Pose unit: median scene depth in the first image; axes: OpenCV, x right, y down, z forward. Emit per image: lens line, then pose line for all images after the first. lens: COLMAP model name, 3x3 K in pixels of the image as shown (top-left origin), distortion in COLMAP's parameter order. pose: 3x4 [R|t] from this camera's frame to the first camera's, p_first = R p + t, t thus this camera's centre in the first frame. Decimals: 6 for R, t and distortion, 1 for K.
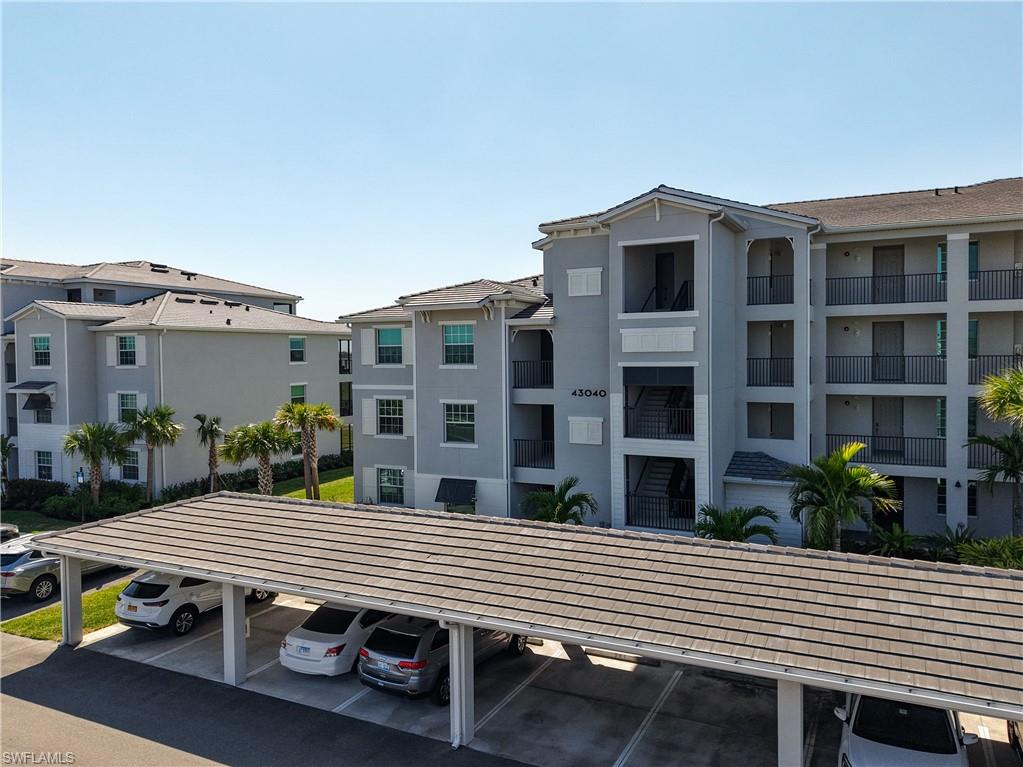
lens RADIAL K [[751.1, 0, 489.6], [0, 751.1, 353.5], [0, 0, 1]] dist [0.141242, -0.180369]
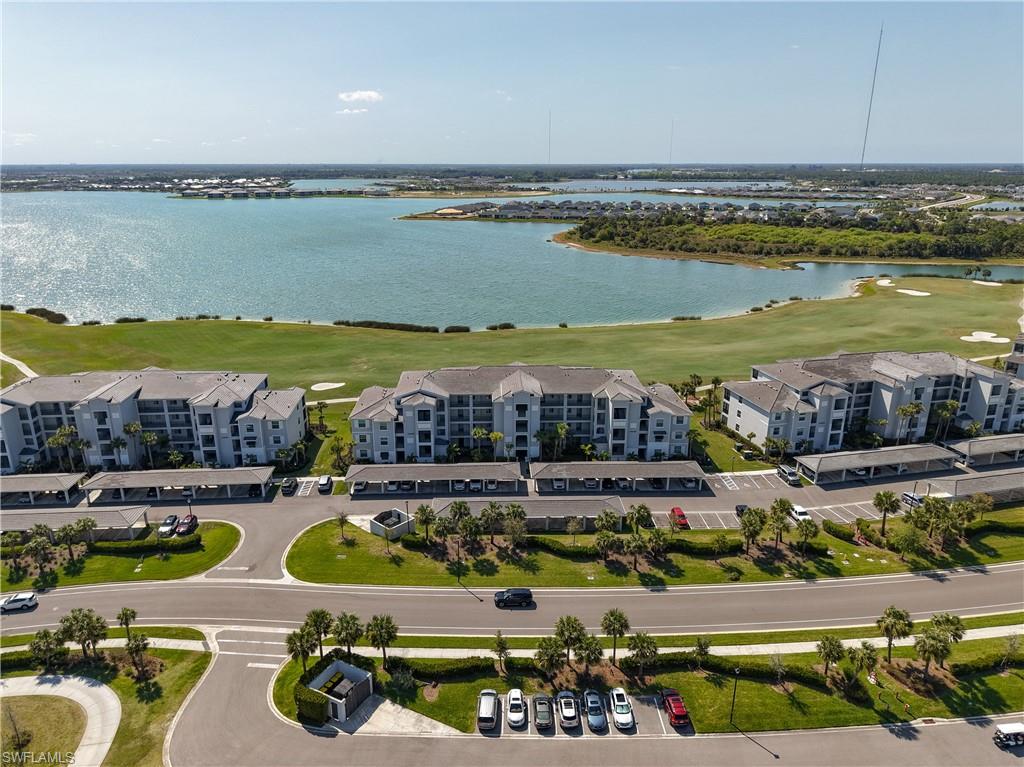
lens RADIAL K [[711.1, 0, 512.0], [0, 711.1, 383.5], [0, 0, 1]] dist [0.002515, -0.001173]
pose [[0.861257, -0.136964, 0.489364, -1.633250], [-0.017583, 0.954385, 0.298059, -1.765384], [-0.507865, -0.265310, 0.819563, -3.319939]]
